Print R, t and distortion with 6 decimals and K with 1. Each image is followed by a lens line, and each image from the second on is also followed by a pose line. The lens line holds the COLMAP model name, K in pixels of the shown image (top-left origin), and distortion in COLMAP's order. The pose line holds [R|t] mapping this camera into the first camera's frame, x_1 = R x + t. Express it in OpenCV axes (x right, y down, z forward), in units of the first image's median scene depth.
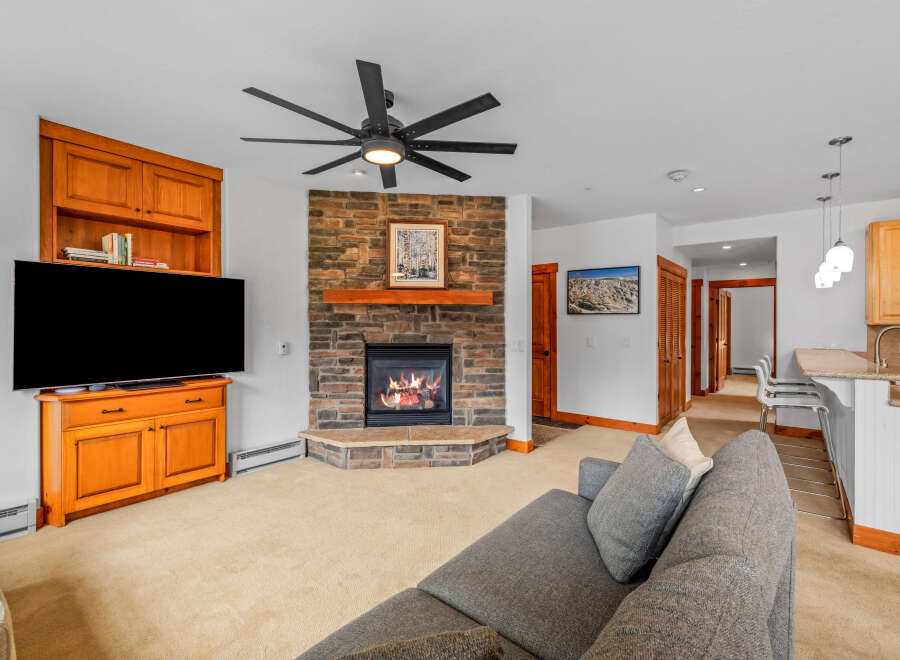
lens RADIAL K [[426.7, 0, 448.4], [0, 426.7, 324.3], [0, 0, 1]] dist [-0.002482, 0.000484]
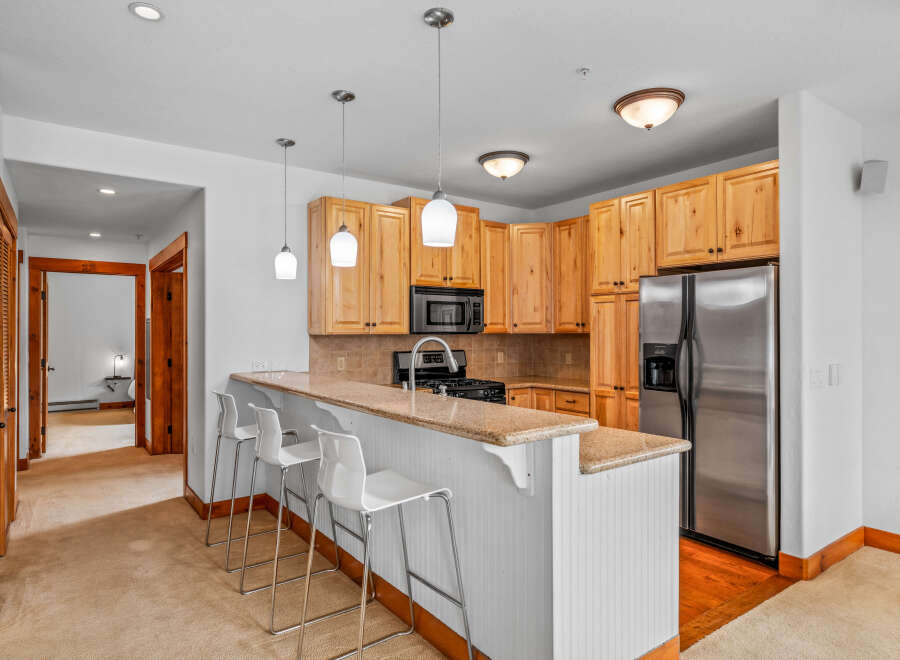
lens RADIAL K [[540.3, 0, 446.2], [0, 540.3, 329.4], [0, 0, 1]] dist [0.000730, 0.000187]
pose [[0.265555, 0.001389, 0.964095, 0.151774], [0.005140, 0.999983, -0.002857, -0.004316], [-0.964082, 0.005714, 0.265543, 0.555131]]
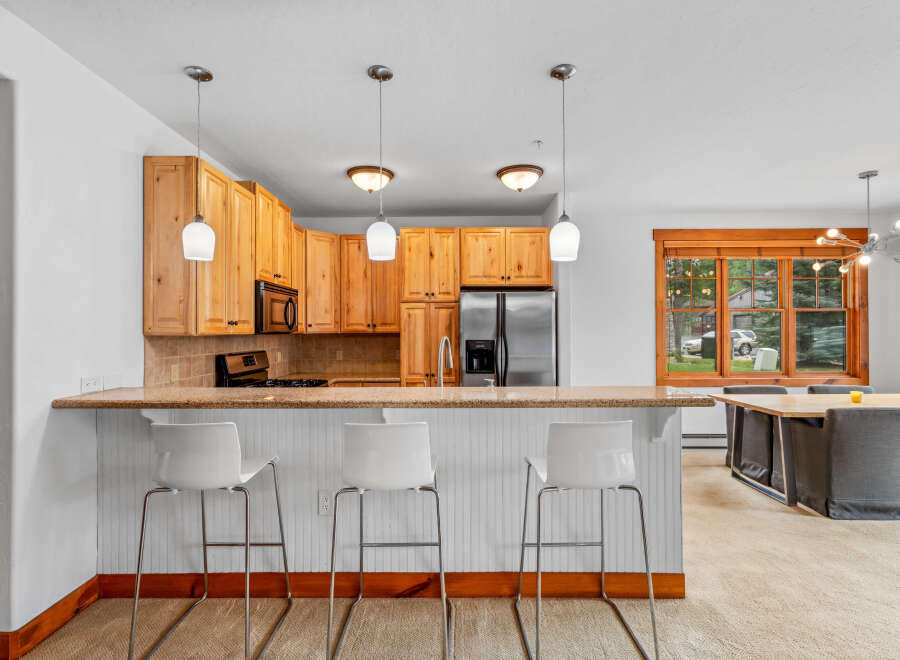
lens RADIAL K [[447.4, 0, 446.8], [0, 447.4, 329.0], [0, 0, 1]] dist [-0.000984, -0.001135]
pose [[-0.617844, 0.003448, 0.786293, 0.323706], [0.003522, 0.999992, -0.001617, -0.005227], [-0.786293, 0.001770, -0.617852, 1.113701]]
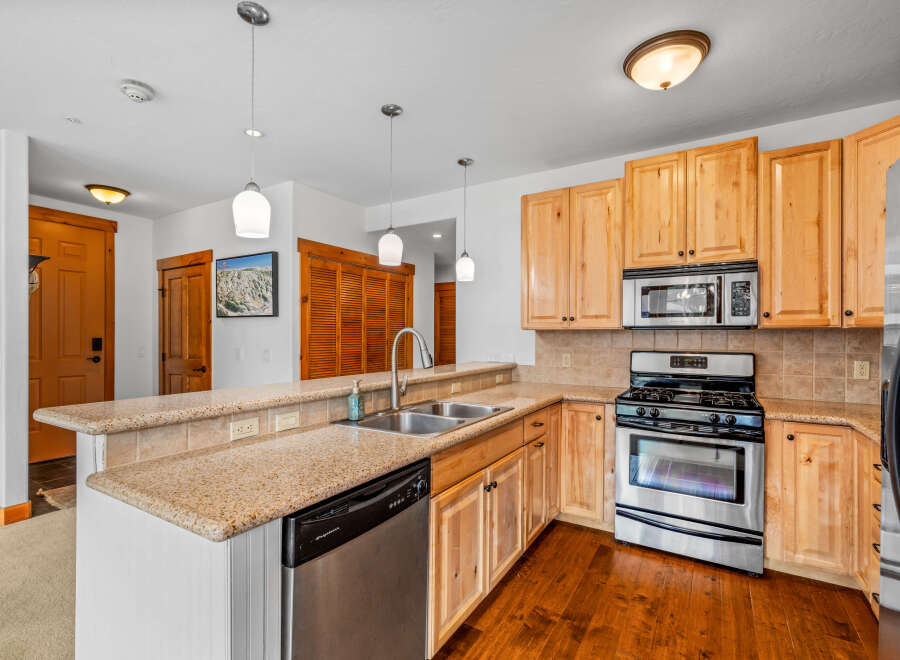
lens RADIAL K [[426.7, 0, 452.0], [0, 426.7, 335.7], [0, 0, 1]] dist [-0.002482, 0.000484]
pose [[0.991602, -0.000150, 0.129327, 0.777027], [0.000245, 1.000000, -0.000714, 0.011995], [-0.129327, 0.000740, 0.991602, 0.262684]]
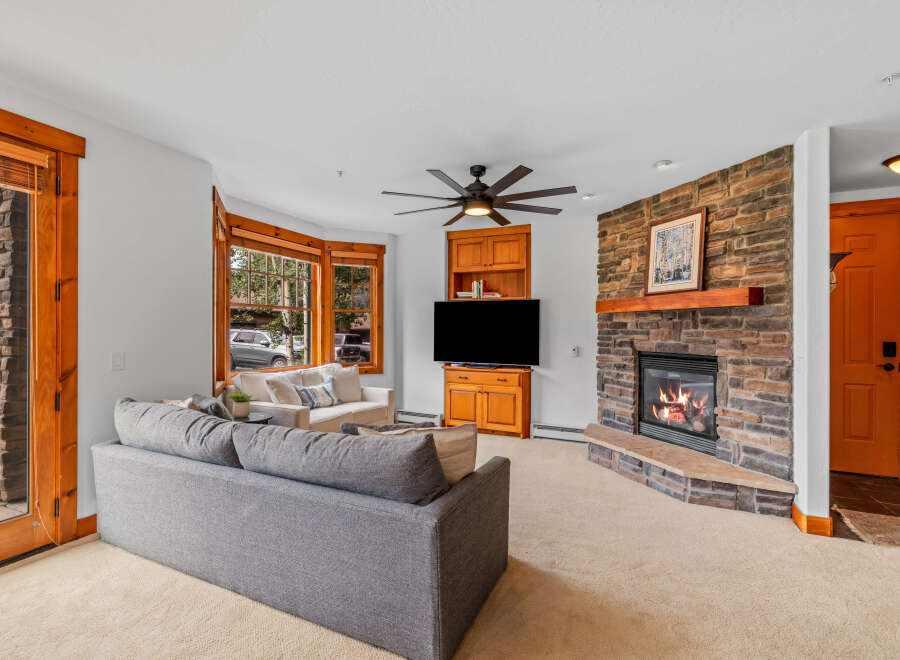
lens RADIAL K [[426.7, 0, 443.7], [0, 426.7, 329.7], [0, 0, 1]] dist [-0.002482, 0.000484]
pose [[0.240491, -0.005511, -0.970636, 0.674916], [-0.006777, 0.999950, -0.007356, 0.004936], [0.970628, 0.008347, 0.240441, 0.311919]]
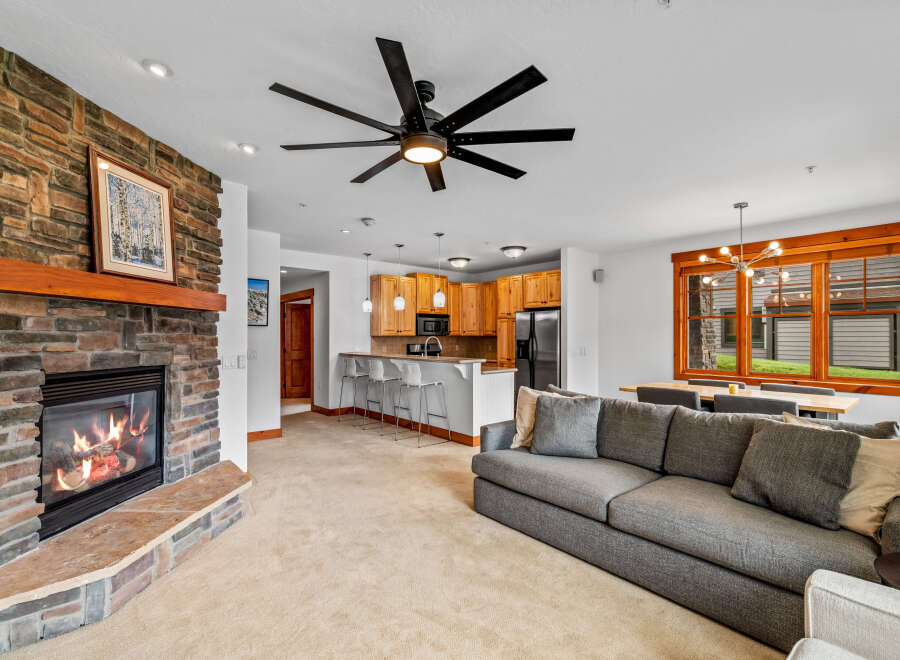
lens RADIAL K [[426.7, 0, 448.9], [0, 426.7, 332.2], [0, 0, 1]] dist [-0.002482, 0.000484]
pose [[0.182264, 0.006466, 0.983228, -0.592759], [0.002790, 0.999971, -0.007094, -0.000489], [-0.983246, 0.004037, 0.182241, 0.438249]]
